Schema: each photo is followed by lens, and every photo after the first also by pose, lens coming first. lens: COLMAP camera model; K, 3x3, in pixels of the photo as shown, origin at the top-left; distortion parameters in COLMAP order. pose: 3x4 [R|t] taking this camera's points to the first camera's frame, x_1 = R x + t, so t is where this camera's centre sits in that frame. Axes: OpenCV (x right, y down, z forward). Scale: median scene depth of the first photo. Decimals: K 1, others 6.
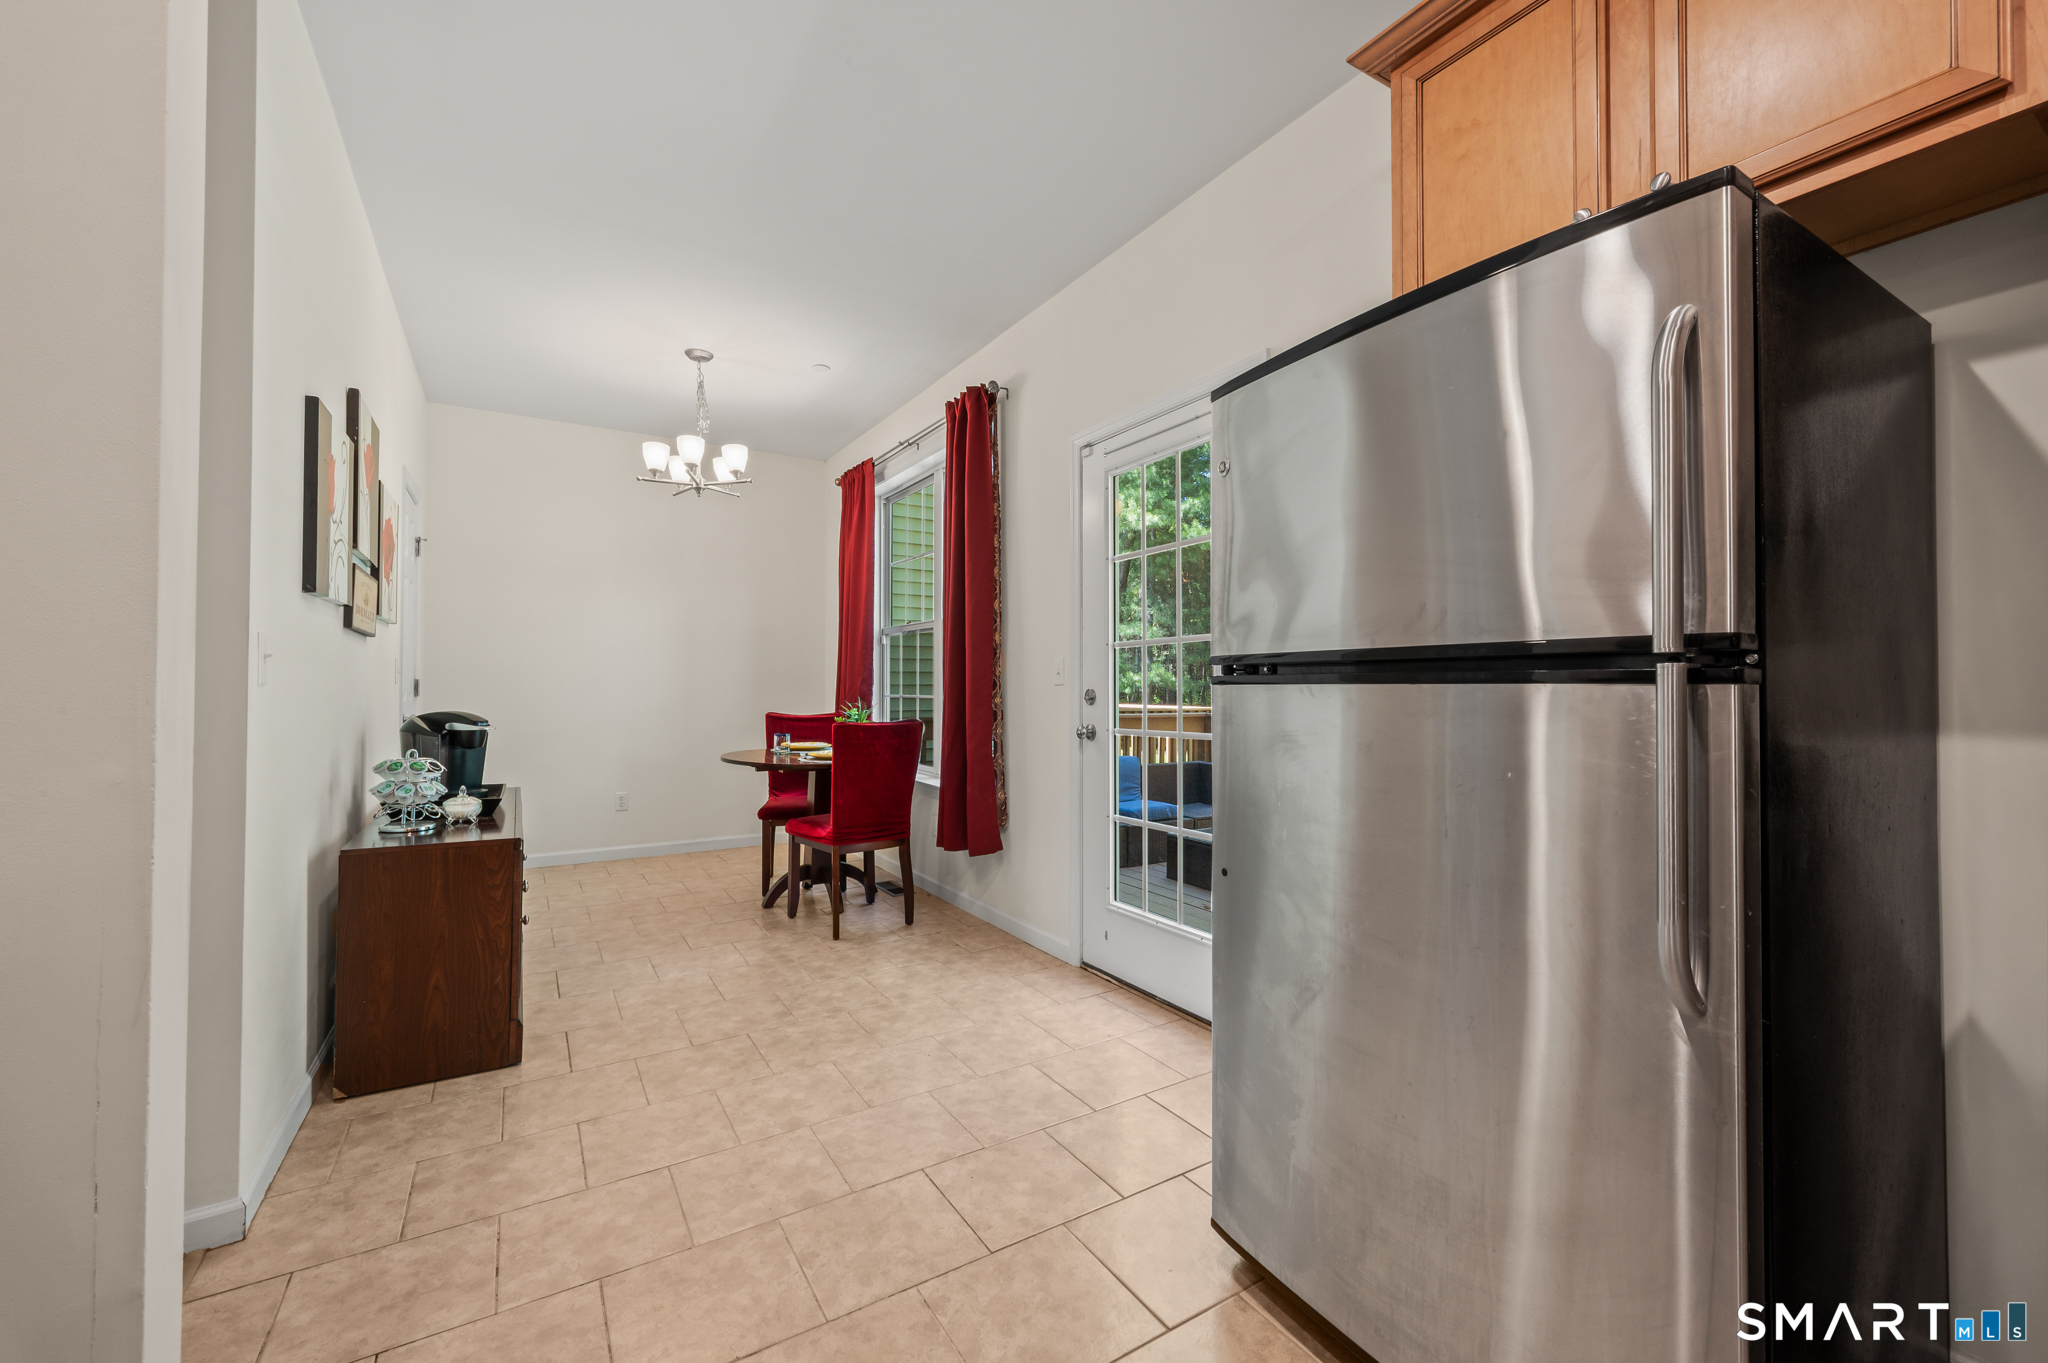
lens RADIAL K [[818.3, 0, 945.2], [0, 818.3, 668.2], [0, 0, 1]] dist [-0.002293, 0.001775]
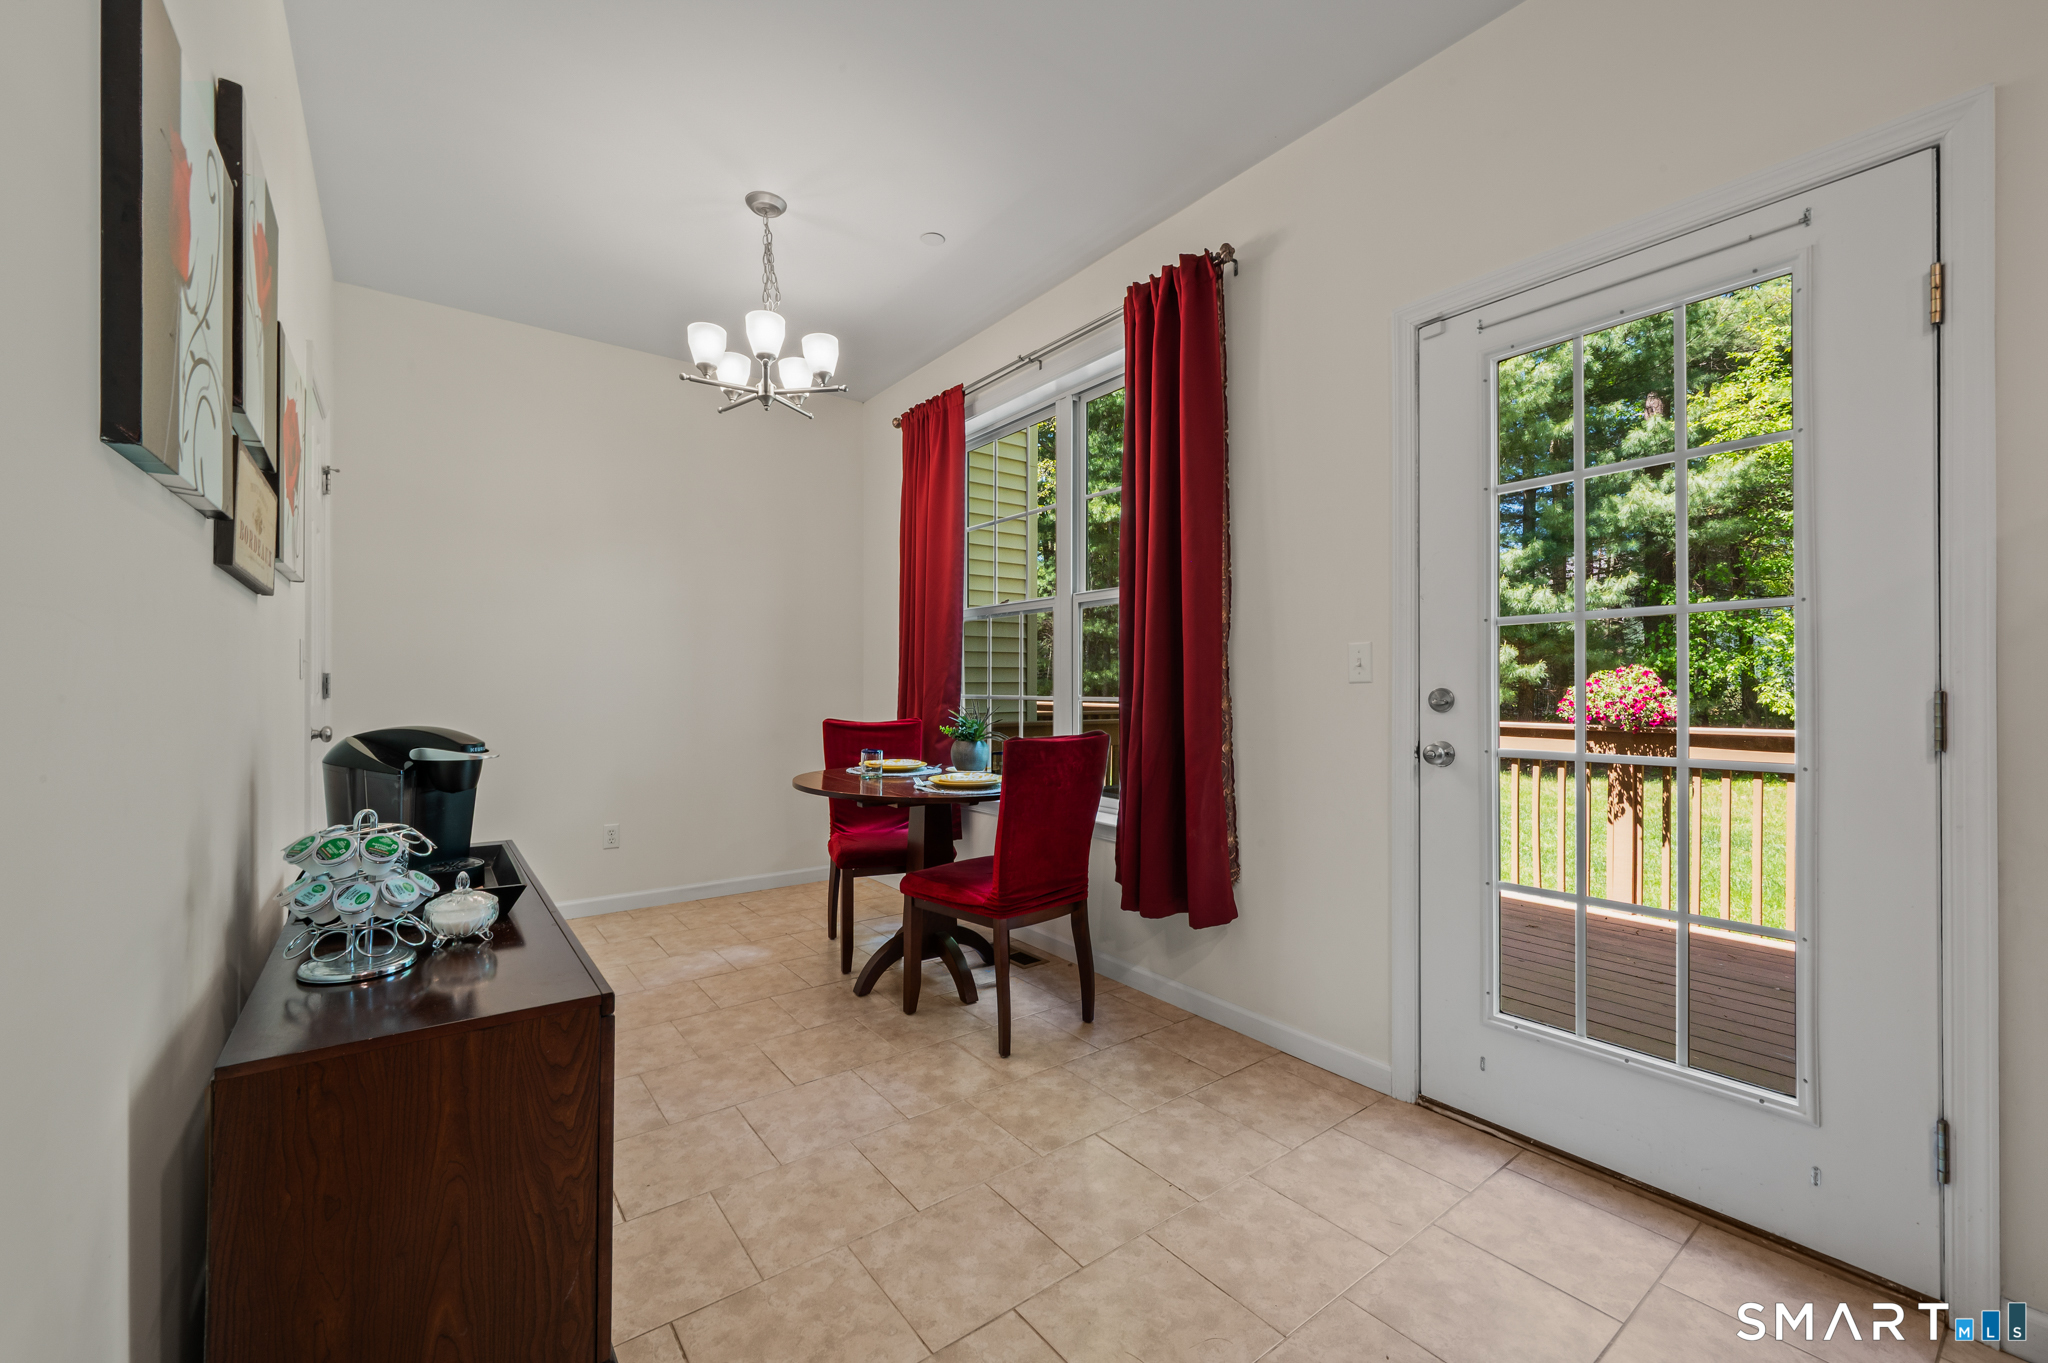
lens RADIAL K [[818.3, 0, 950.4], [0, 818.3, 680.7], [0, 0, 1]] dist [-0.002293, 0.001775]
pose [[0.994603, 0.000951, 0.103745, -0.291181], [-0.002704, 0.999856, 0.016752, 0.009254], [-0.103714, -0.016942, 0.994463, 0.390220]]
